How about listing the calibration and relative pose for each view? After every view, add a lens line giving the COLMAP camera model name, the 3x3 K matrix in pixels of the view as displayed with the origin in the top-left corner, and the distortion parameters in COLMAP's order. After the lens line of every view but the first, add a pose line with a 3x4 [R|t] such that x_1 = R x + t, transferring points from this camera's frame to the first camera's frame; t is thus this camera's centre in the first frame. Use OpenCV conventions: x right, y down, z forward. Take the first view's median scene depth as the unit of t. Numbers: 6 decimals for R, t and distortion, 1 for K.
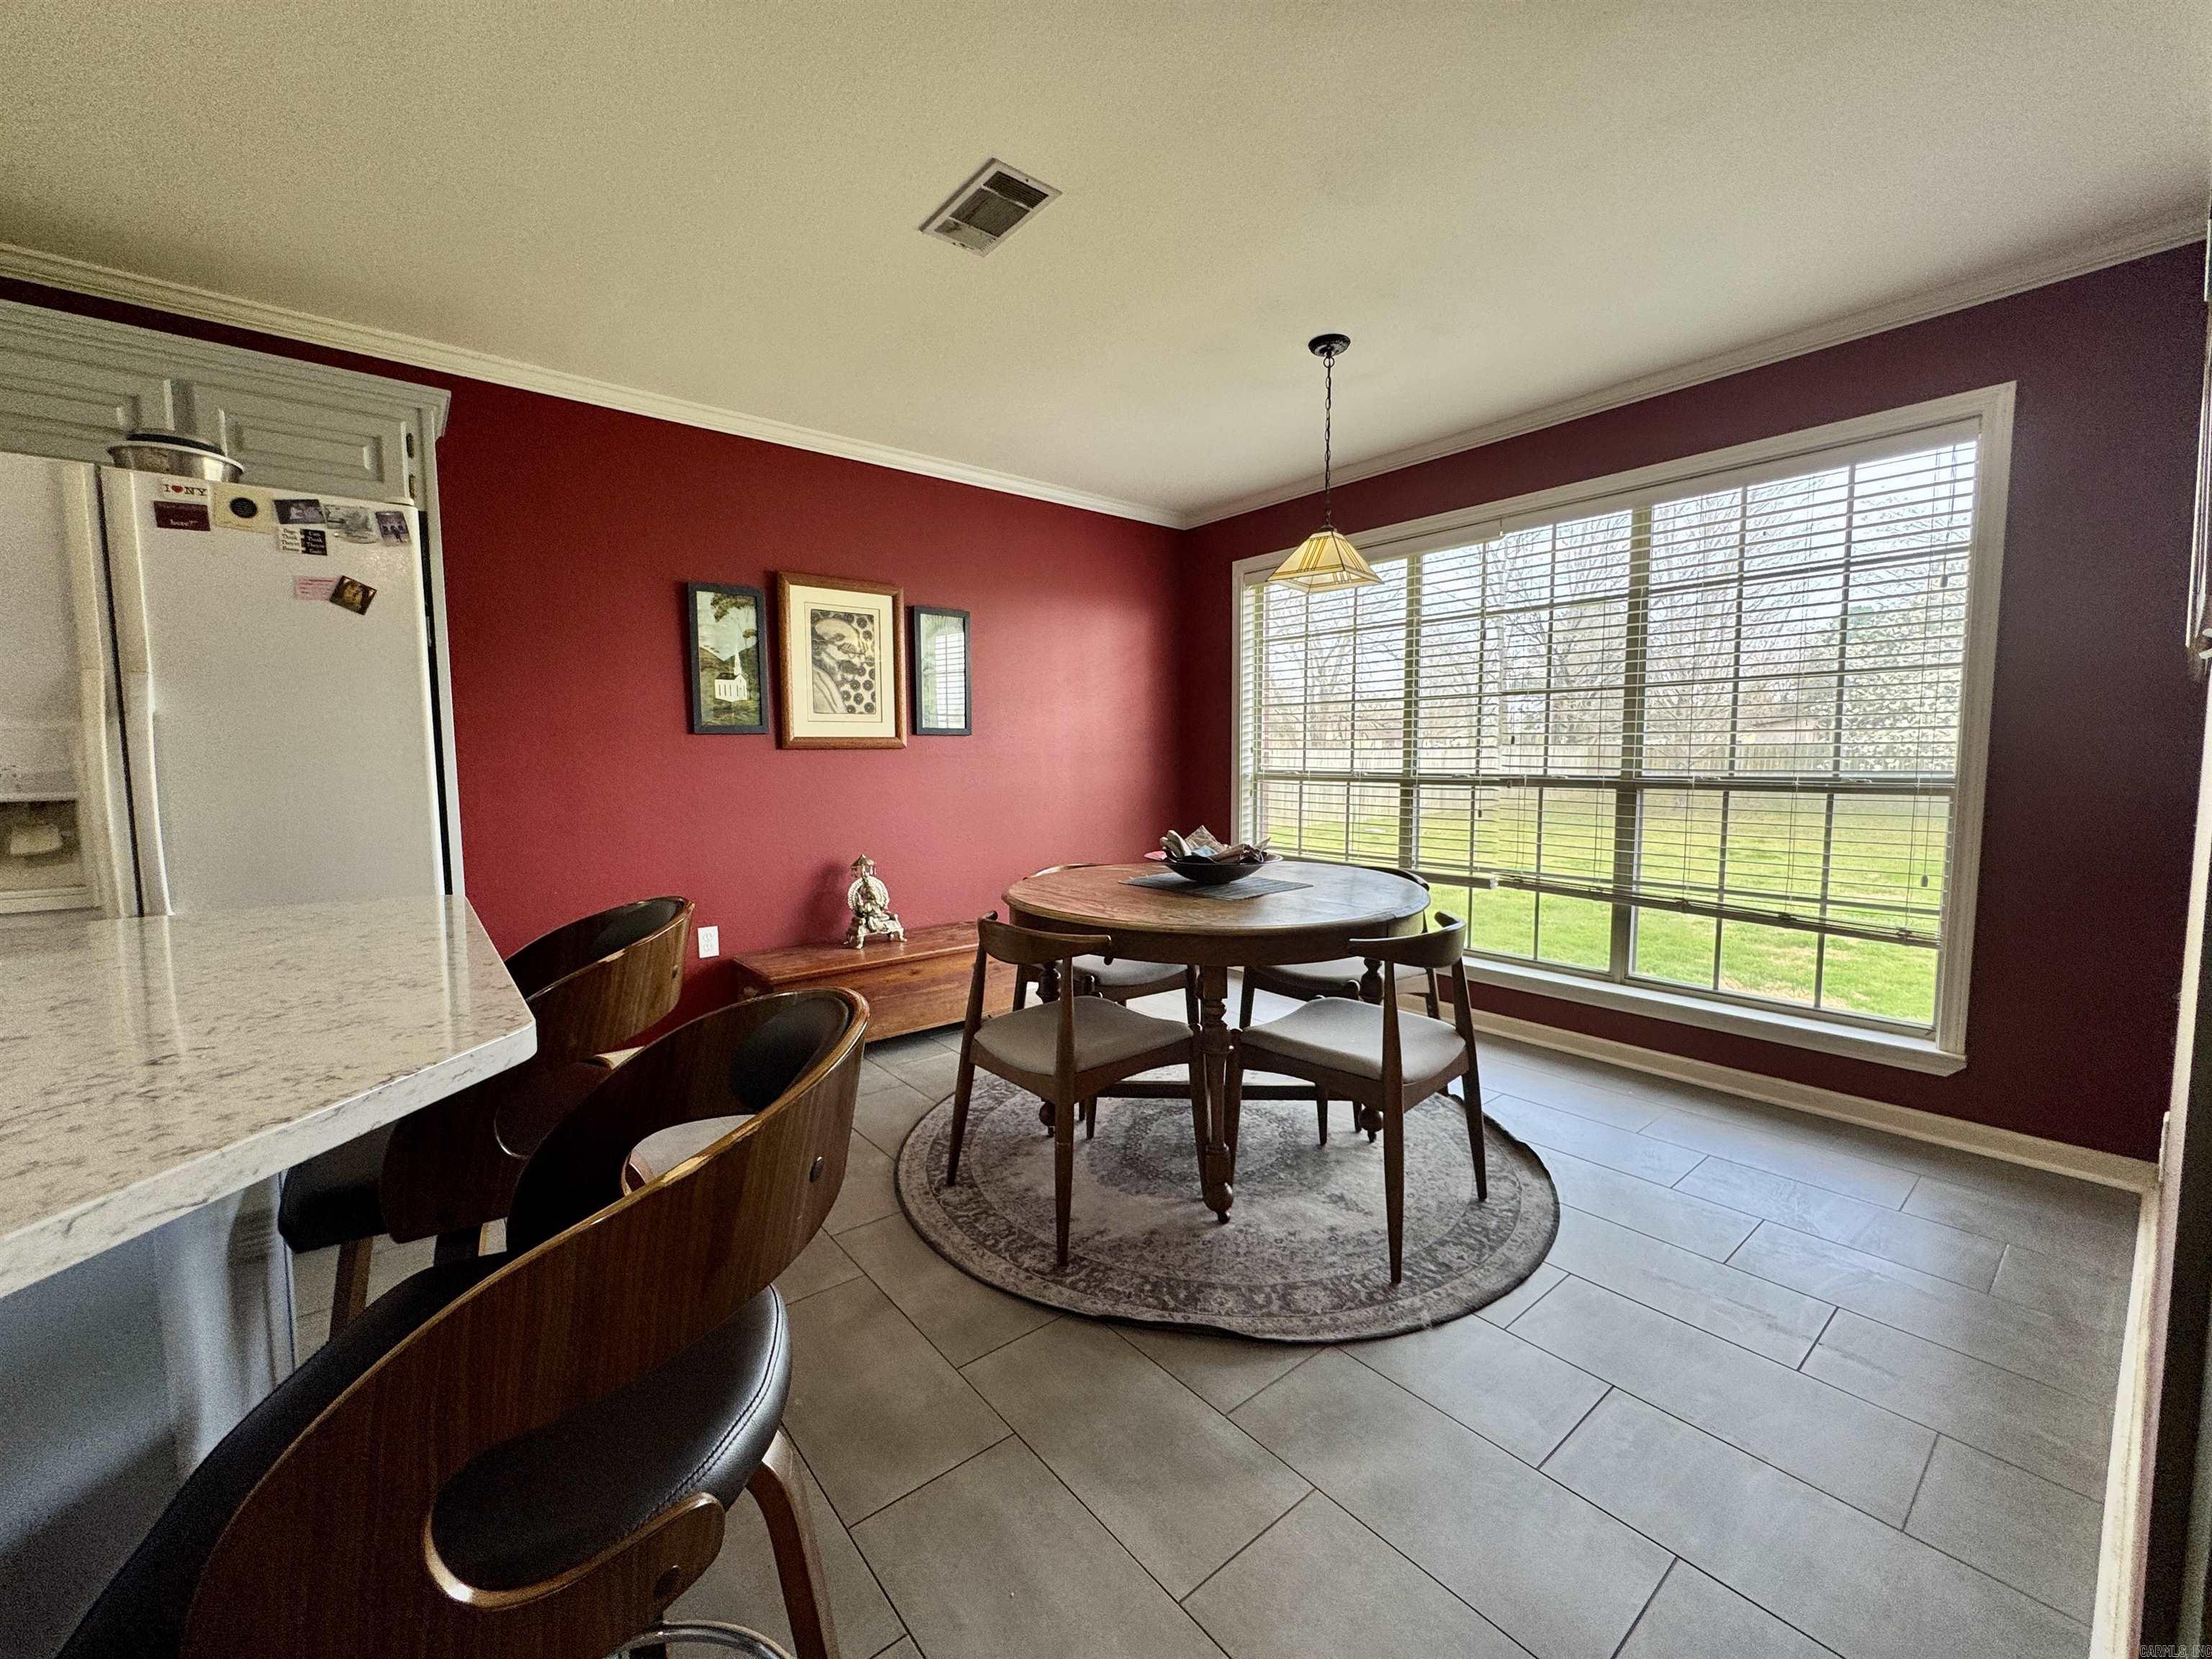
lens RADIAL K [[884.3, 0, 1106.0], [0, 884.3, 829.5], [0, 0, 1]] dist [-0.003938, 0.000831]
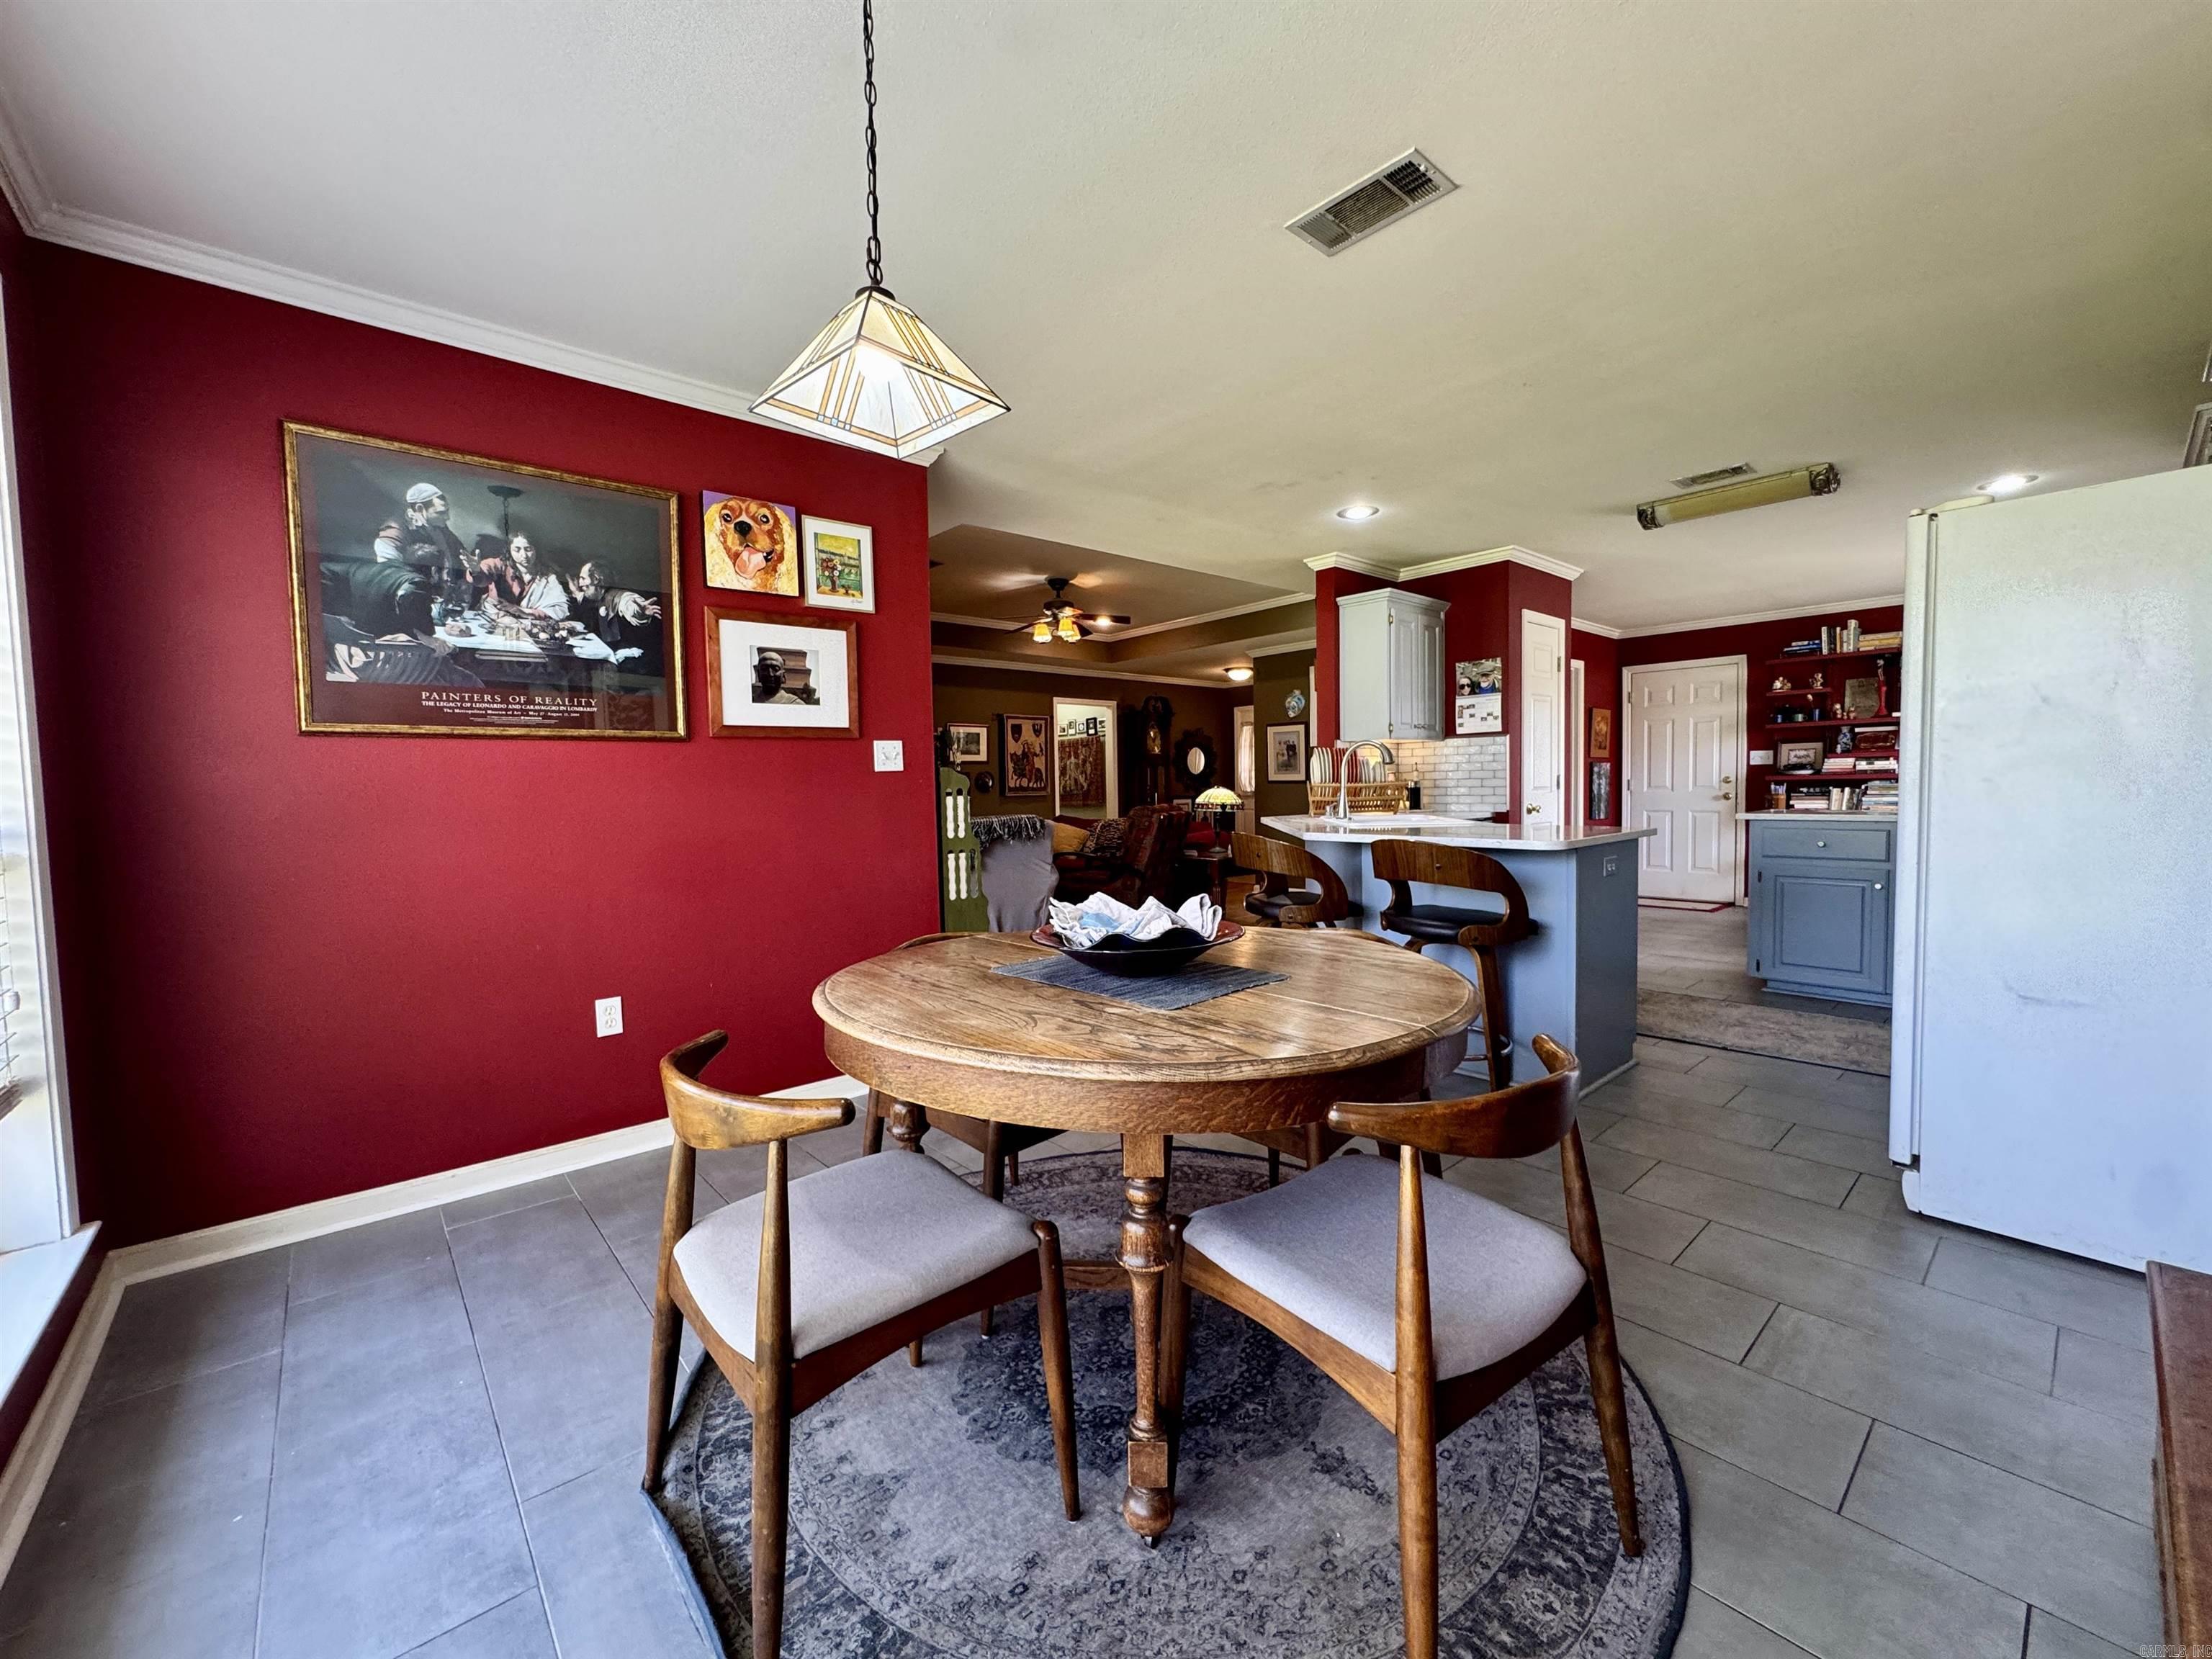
lens RADIAL K [[889.5, 0, 1106.0], [0, 889.5, 829.5], [0, 0, 1]] dist [-0.002882, 0.000471]
pose [[-0.998973, 0.025900, -0.037167, 0.122347], [0.020748, 0.990918, 0.132859, -0.092810], [0.040270, 0.131951, -0.990438, 1.186366]]
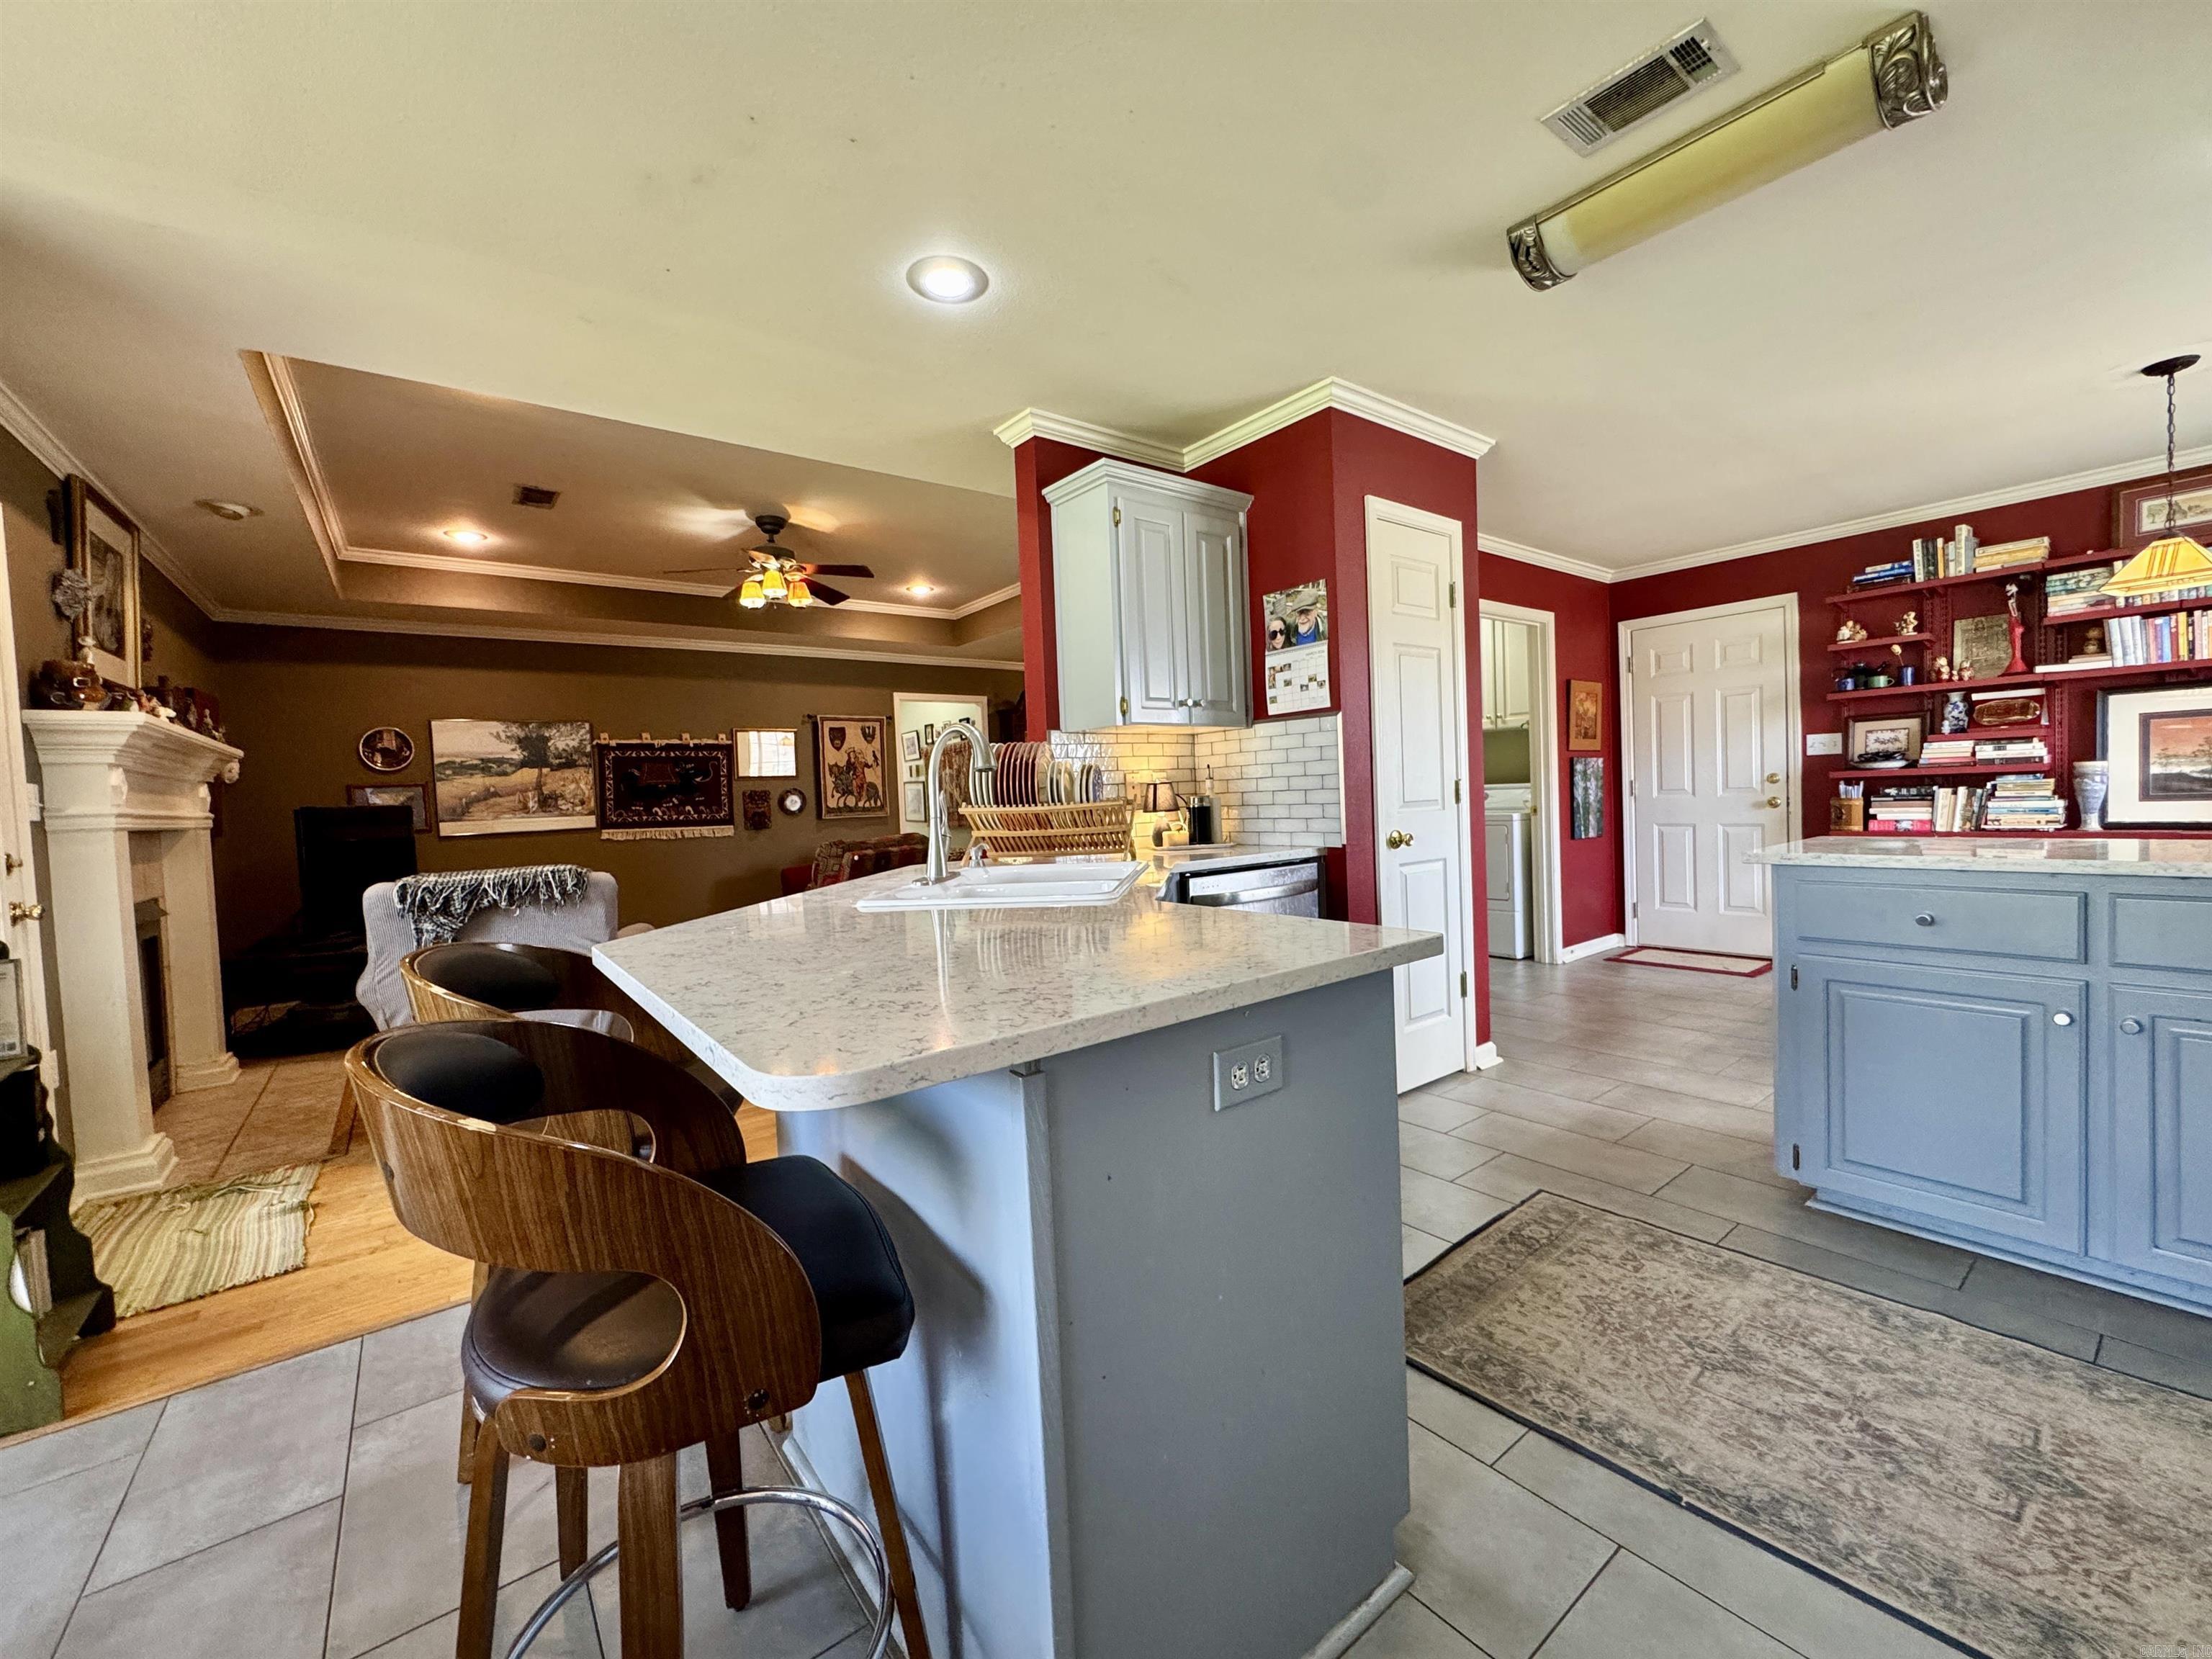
lens RADIAL K [[889.5, 0, 1106.0], [0, 889.5, 829.5], [0, 0, 1]] dist [-0.002882, 0.000471]
pose [[-0.998631, 0.045251, 0.026254, -0.383553], [0.048111, 0.991470, 0.121129, -0.043297], [-0.020548, 0.122226, -0.992290, 0.605151]]
